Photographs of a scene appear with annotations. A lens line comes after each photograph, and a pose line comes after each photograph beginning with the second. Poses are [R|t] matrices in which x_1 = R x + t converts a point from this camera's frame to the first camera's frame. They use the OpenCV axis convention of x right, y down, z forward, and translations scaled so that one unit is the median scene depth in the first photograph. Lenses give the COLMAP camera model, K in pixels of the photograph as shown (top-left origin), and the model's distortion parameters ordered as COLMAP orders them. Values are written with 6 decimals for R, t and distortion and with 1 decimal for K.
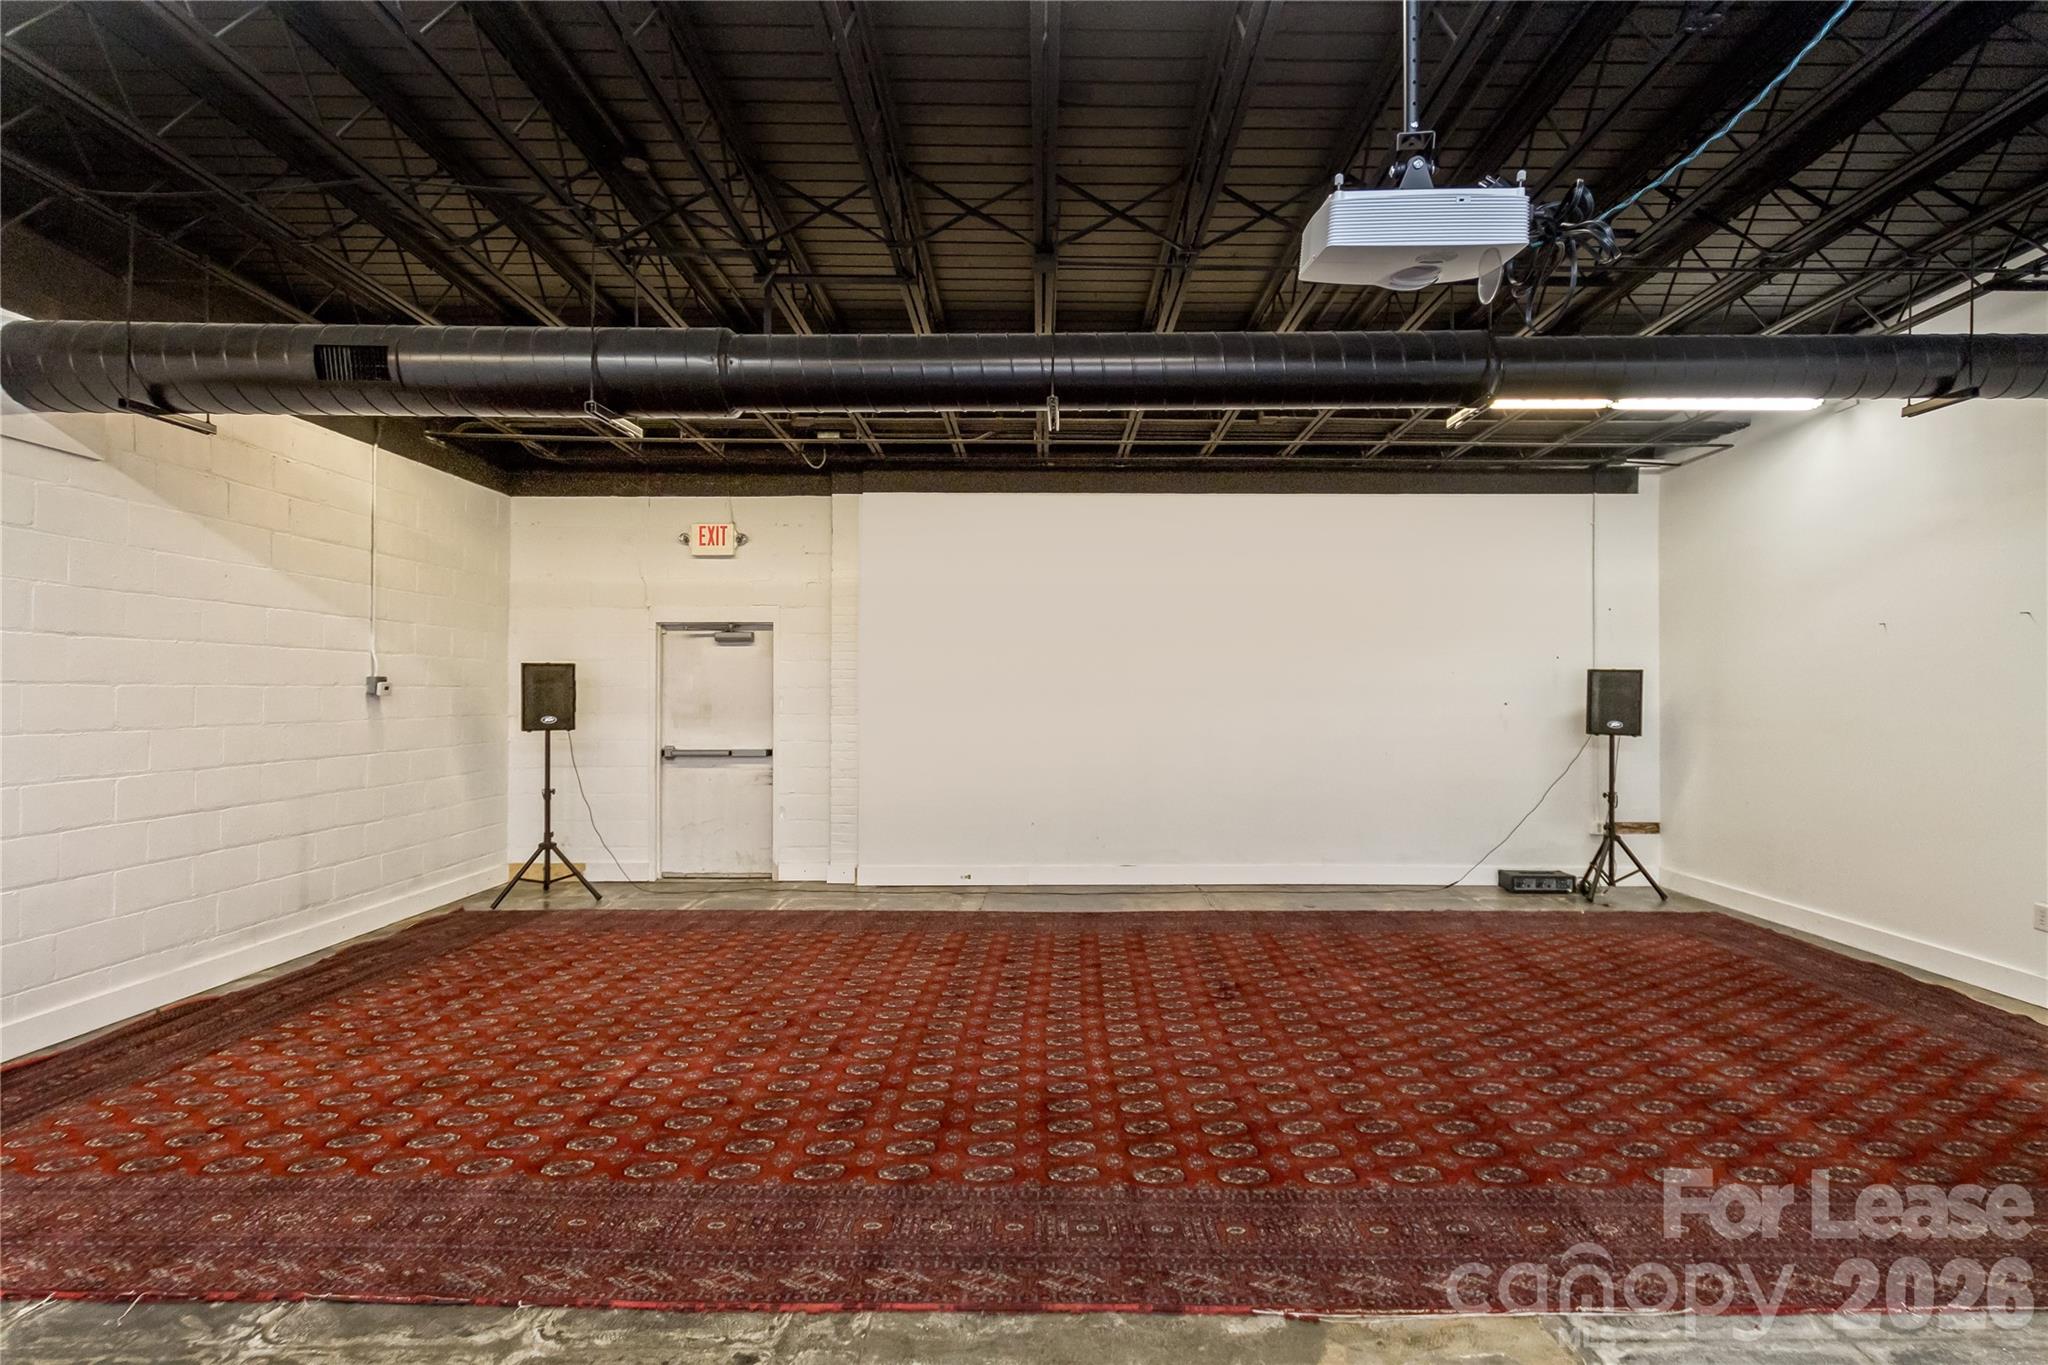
lens RADIAL K [[976.8, 0, 1058.0], [0, 976.8, 682.6], [0, 0, 1]] dist [0.001707, -0.002826]
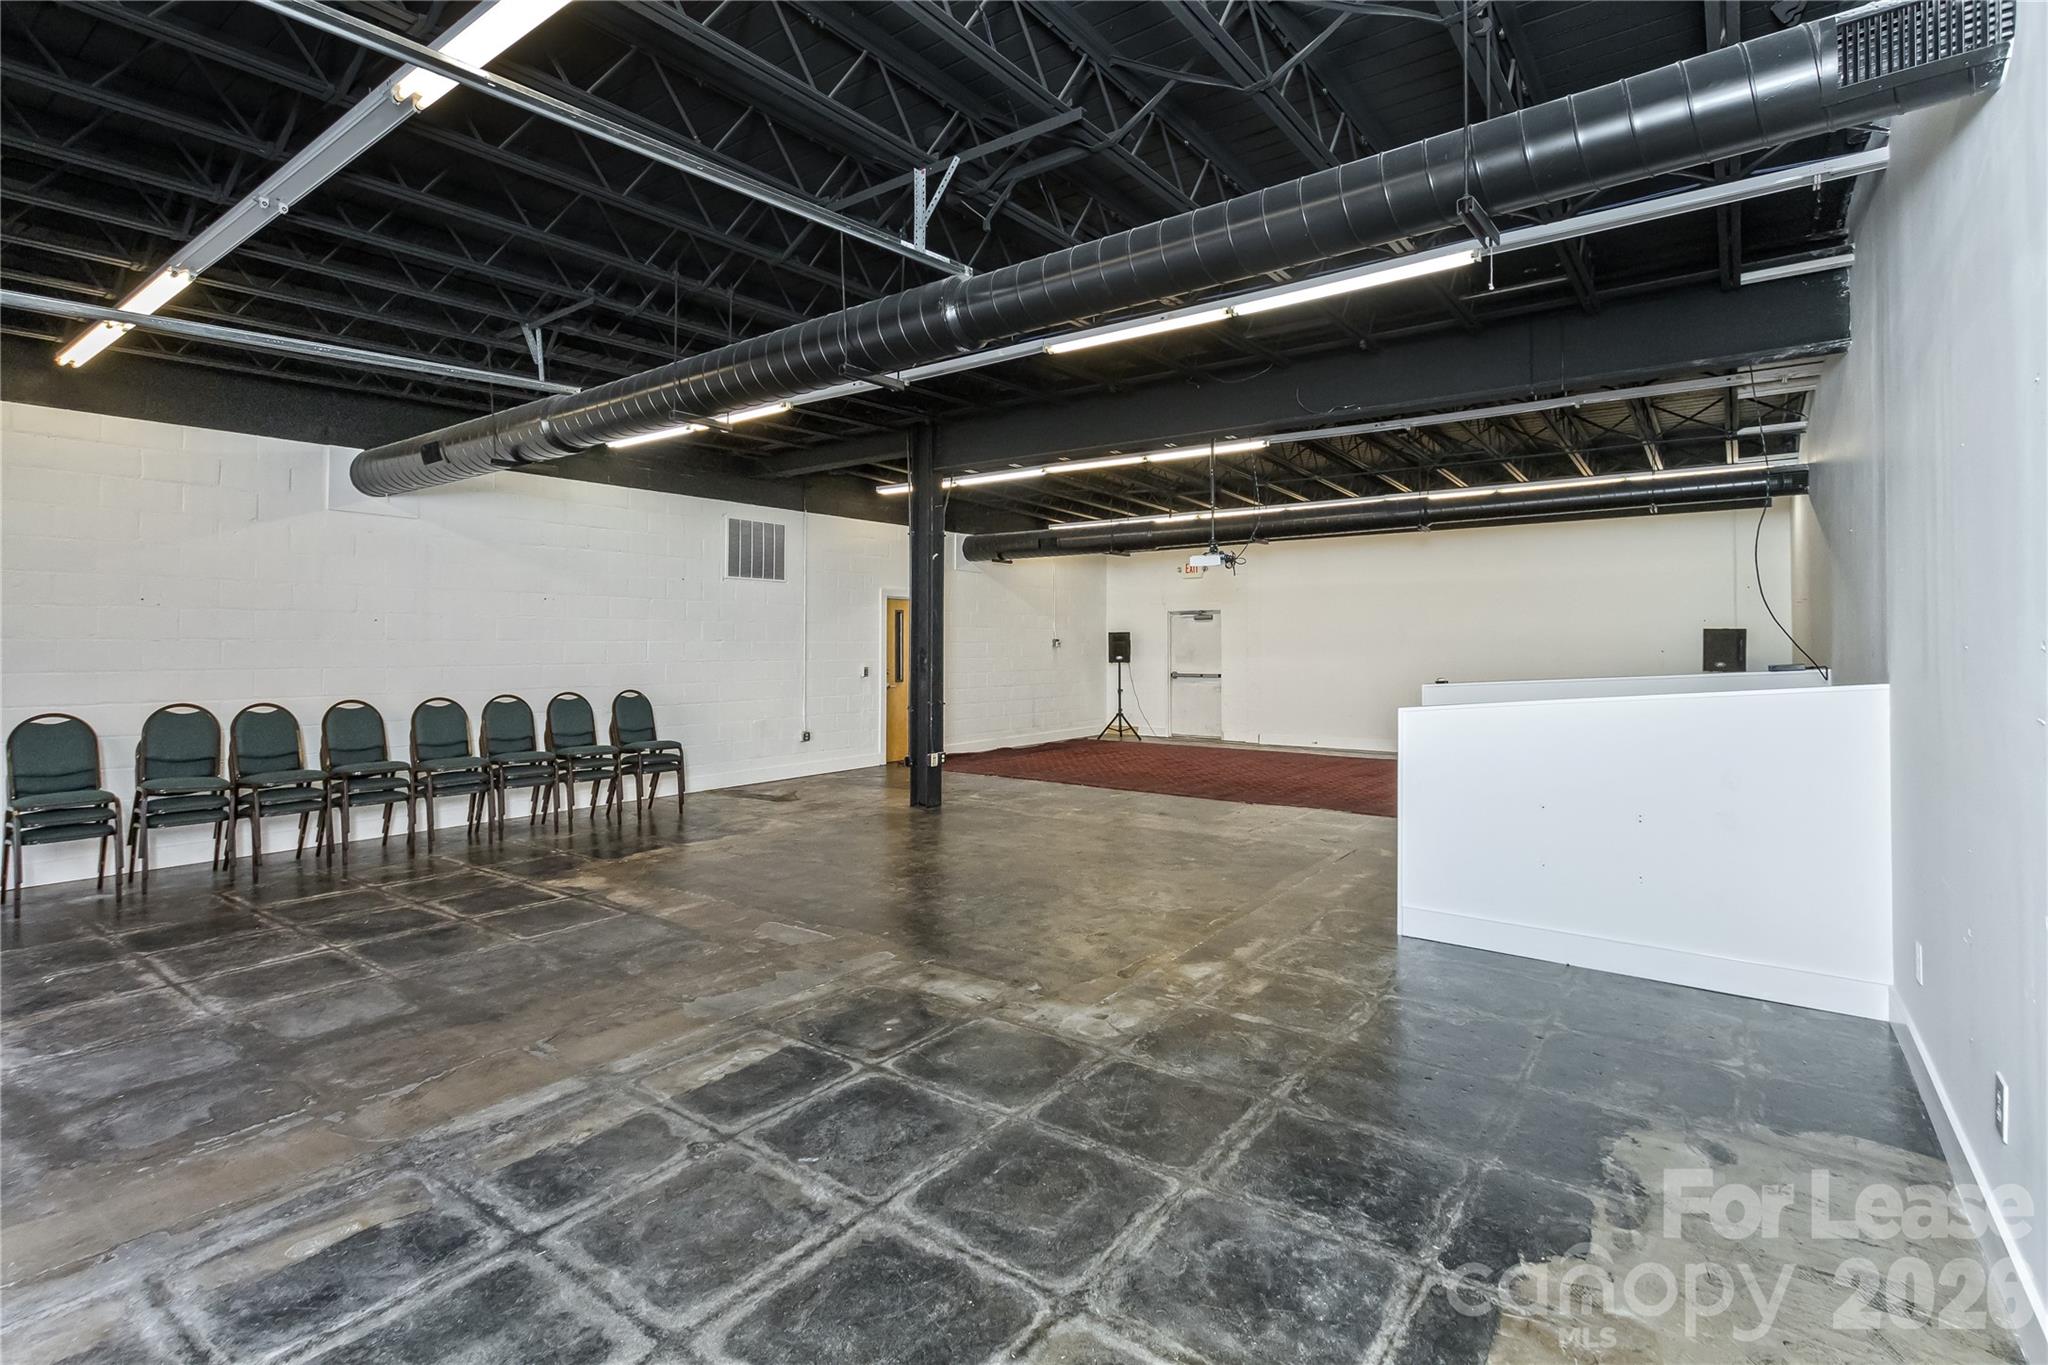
lens RADIAL K [[976.8, 0, 993.4], [0, 976.8, 632.9], [0, 0, 1]] dist [0.001707, -0.002826]
pose [[0.781806, -0.010649, -0.623431, 0.627457], [0.008430, 0.999943, -0.006510, -0.005951], [0.623465, -0.000166, 0.781851, -0.898213]]
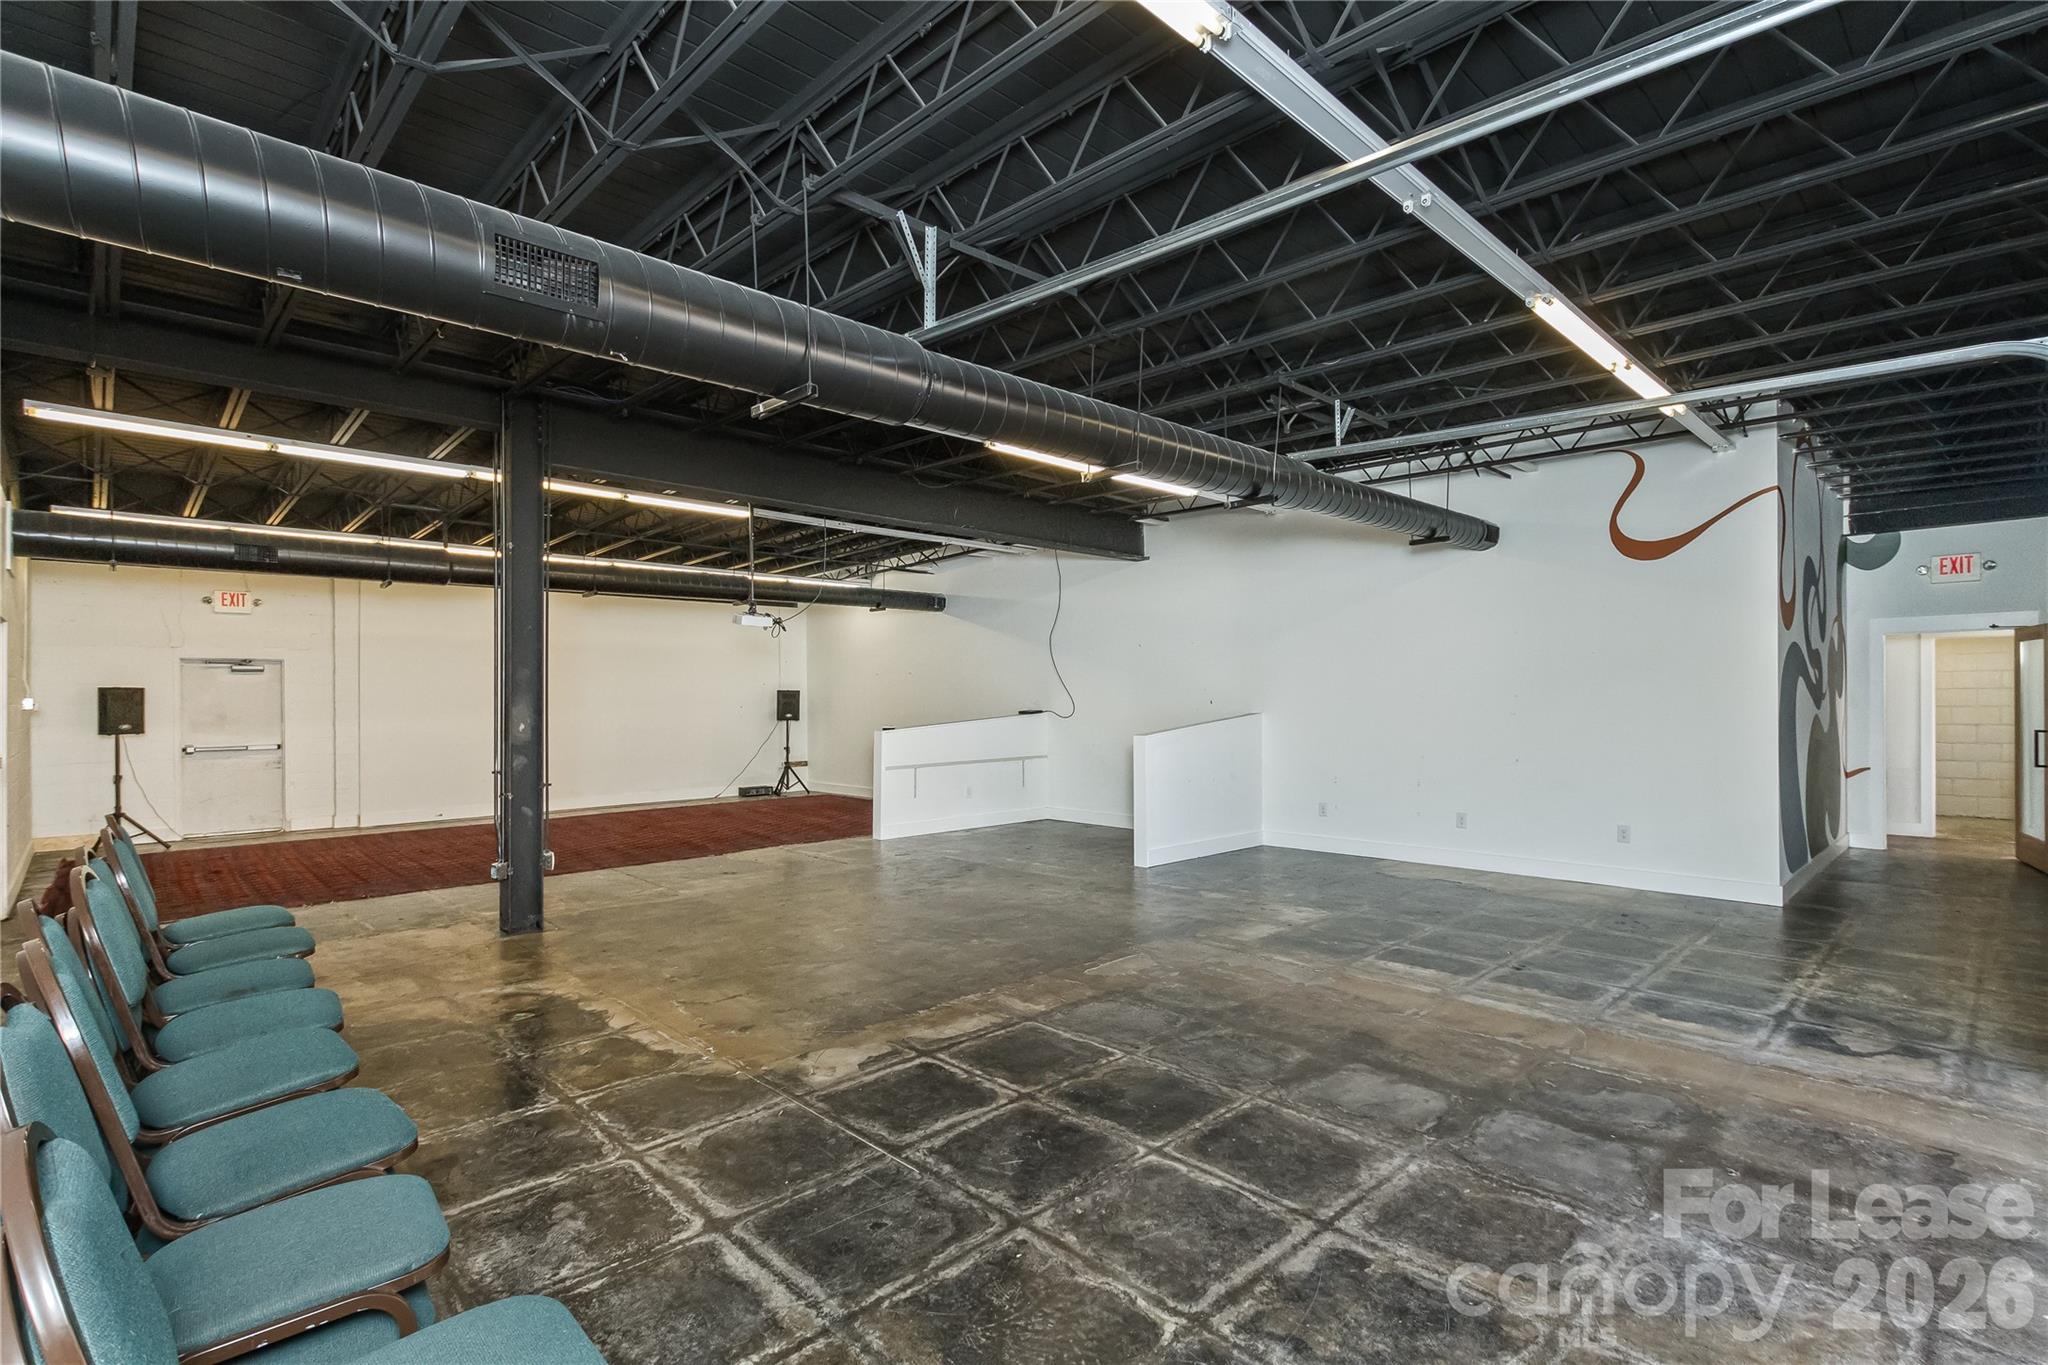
lens RADIAL K [[976.8, 0, 1032.3], [0, 976.8, 692.4], [0, 0, 1]] dist [0.001707, -0.002826]
pose [[0.727398, -0.002868, 0.686210, -0.524184], [0.003489, 0.999994, 0.000481, -0.008616], [-0.686207, 0.002045, 0.727403, -0.946425]]
